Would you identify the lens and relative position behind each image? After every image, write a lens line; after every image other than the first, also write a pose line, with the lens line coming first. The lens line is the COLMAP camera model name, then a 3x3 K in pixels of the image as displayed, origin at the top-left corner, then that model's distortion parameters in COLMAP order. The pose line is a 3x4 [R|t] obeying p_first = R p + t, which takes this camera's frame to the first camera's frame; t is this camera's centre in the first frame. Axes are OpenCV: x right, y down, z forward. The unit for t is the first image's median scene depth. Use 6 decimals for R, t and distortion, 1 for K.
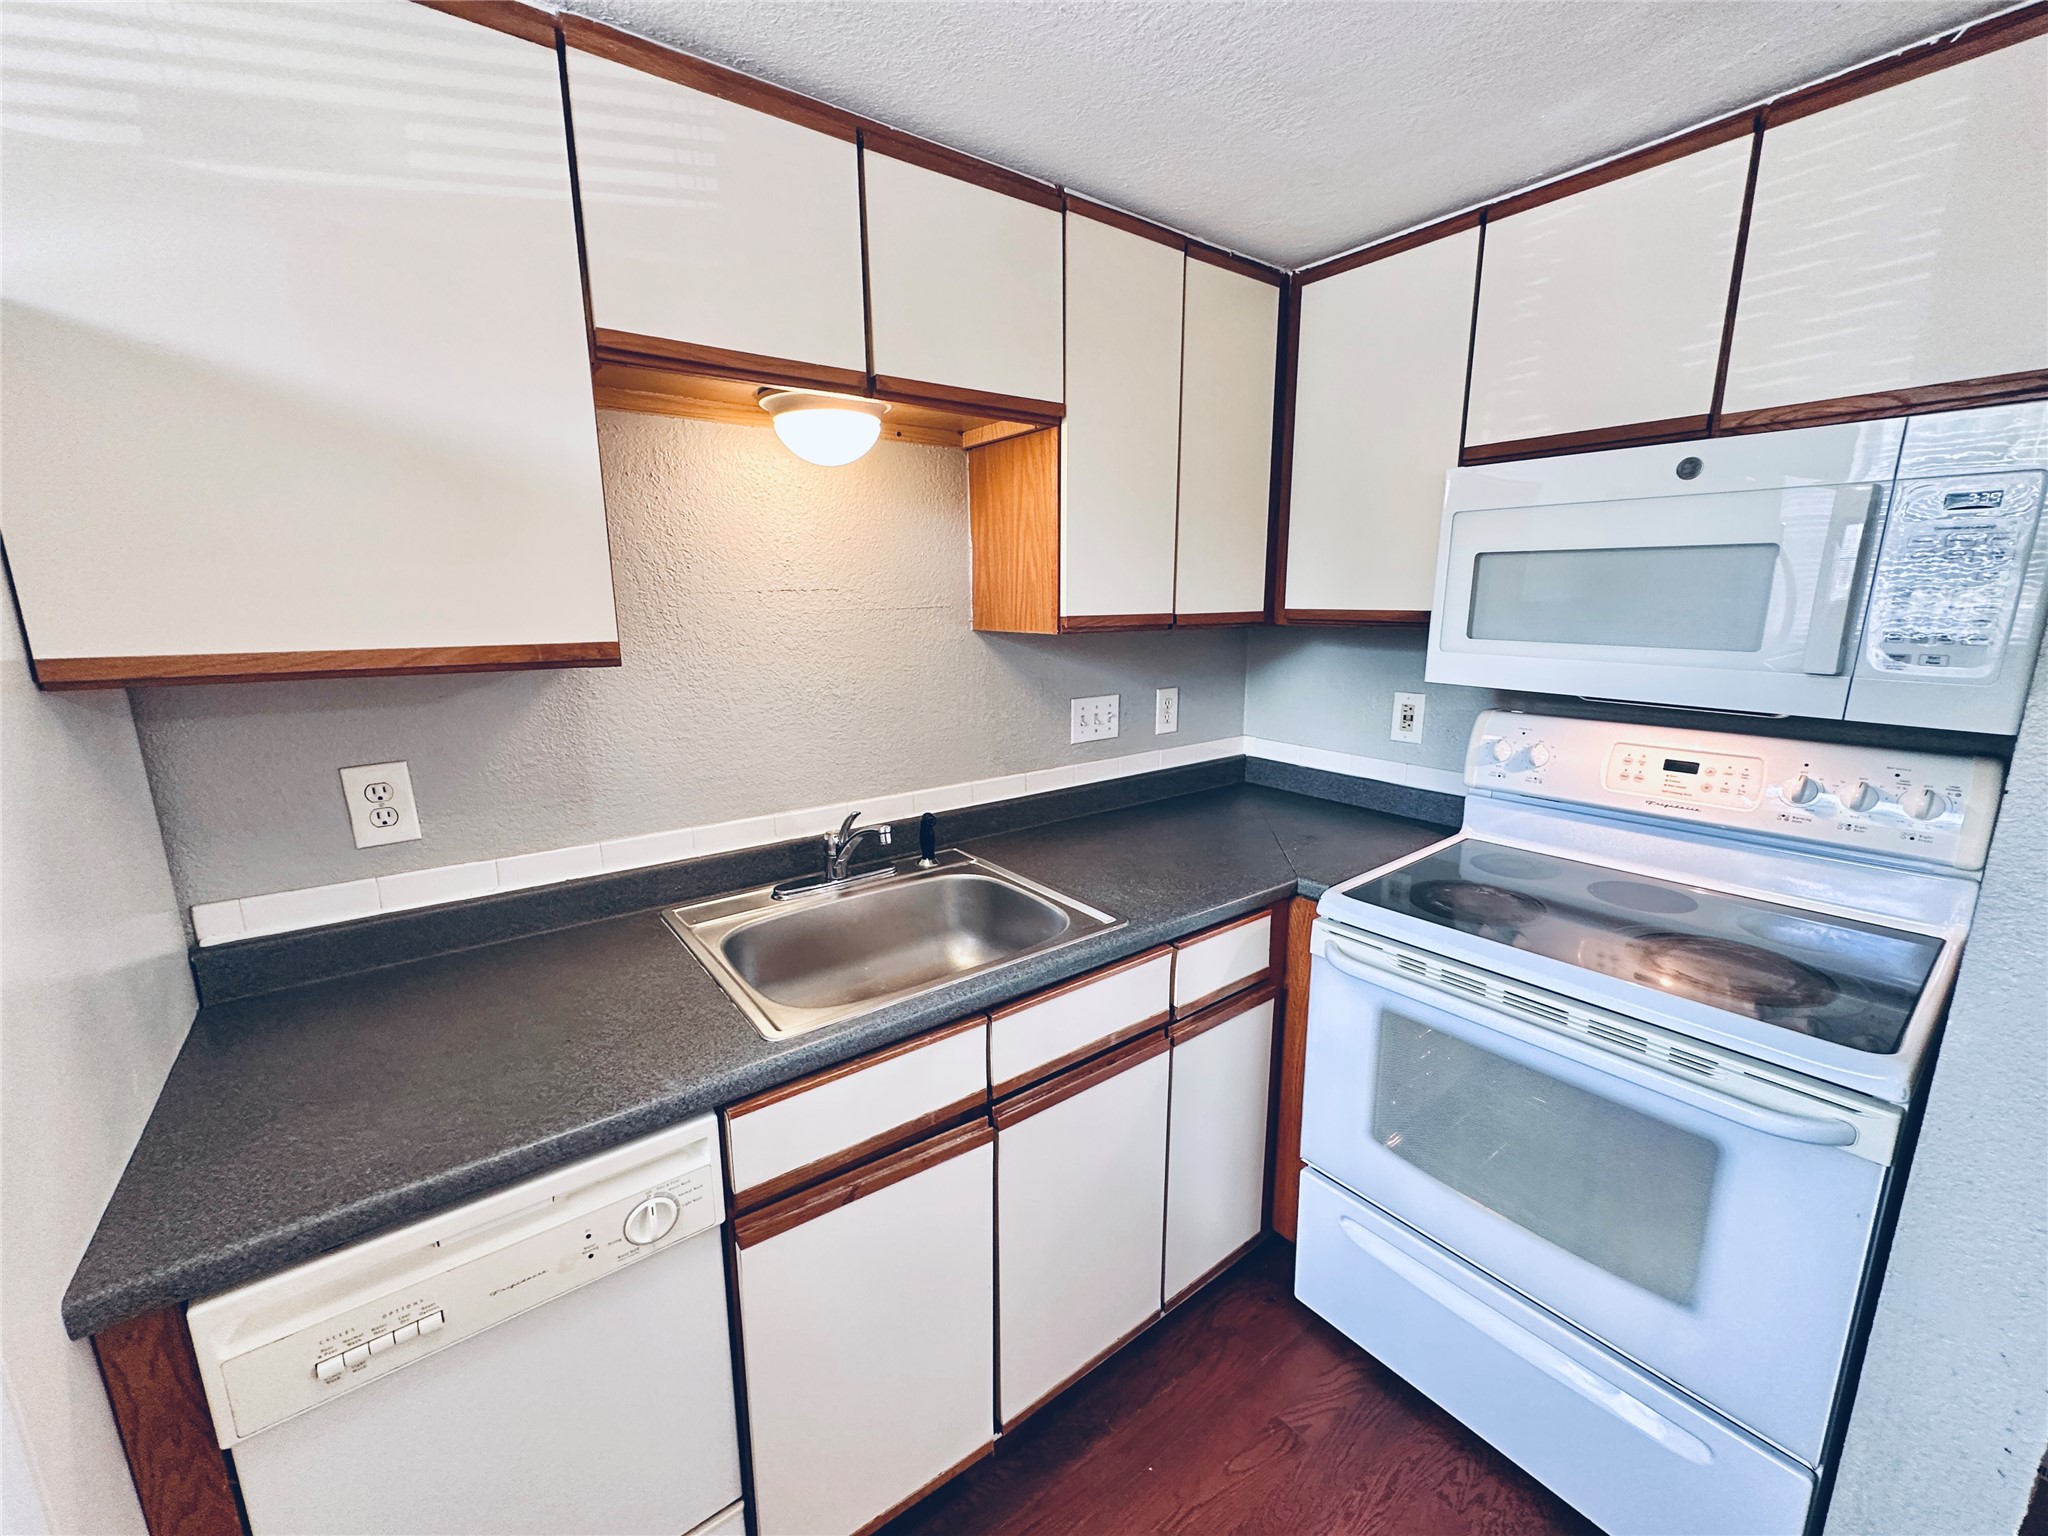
lens RADIAL K [[810.7, 0, 1022.4], [0, 810.7, 764.8], [0, 0, 1]] dist [-0.003588, 0.000466]
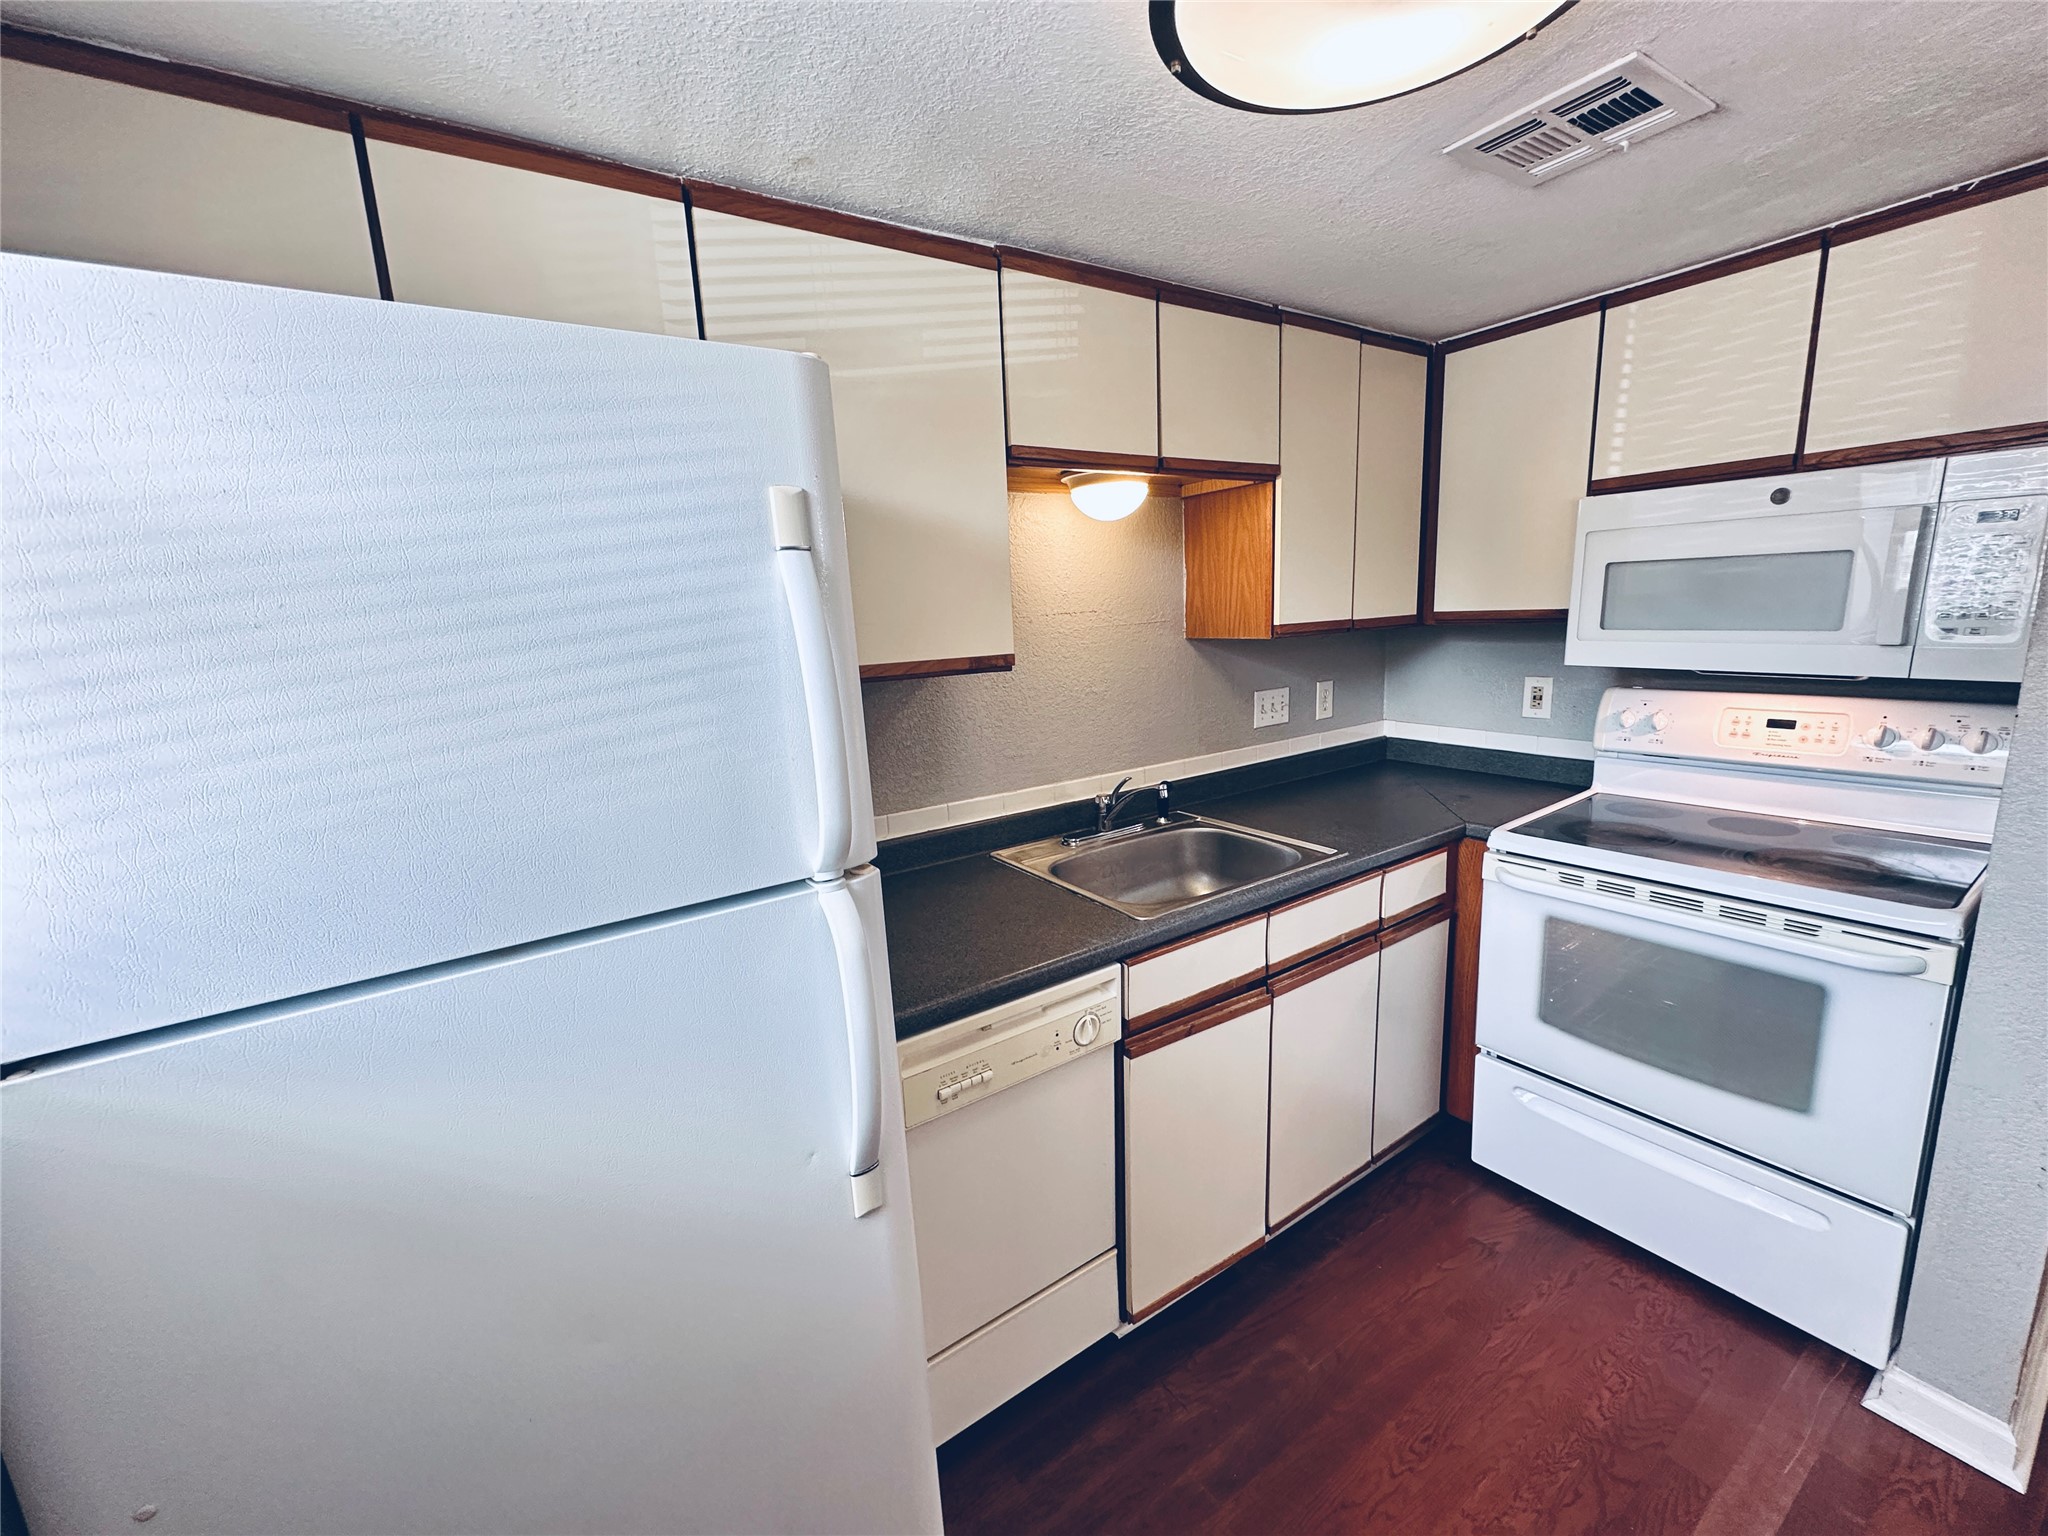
lens RADIAL K [[817.7, 0, 1015.5], [0, 817.7, 767.2], [0, 0, 1]] dist [-0.002139, 0.000136]
pose [[0.997694, -0.028920, -0.061401, -0.314202], [0.028122, 0.999509, -0.013812, 0.055544], [0.061771, 0.012053, 0.998018, -0.358509]]
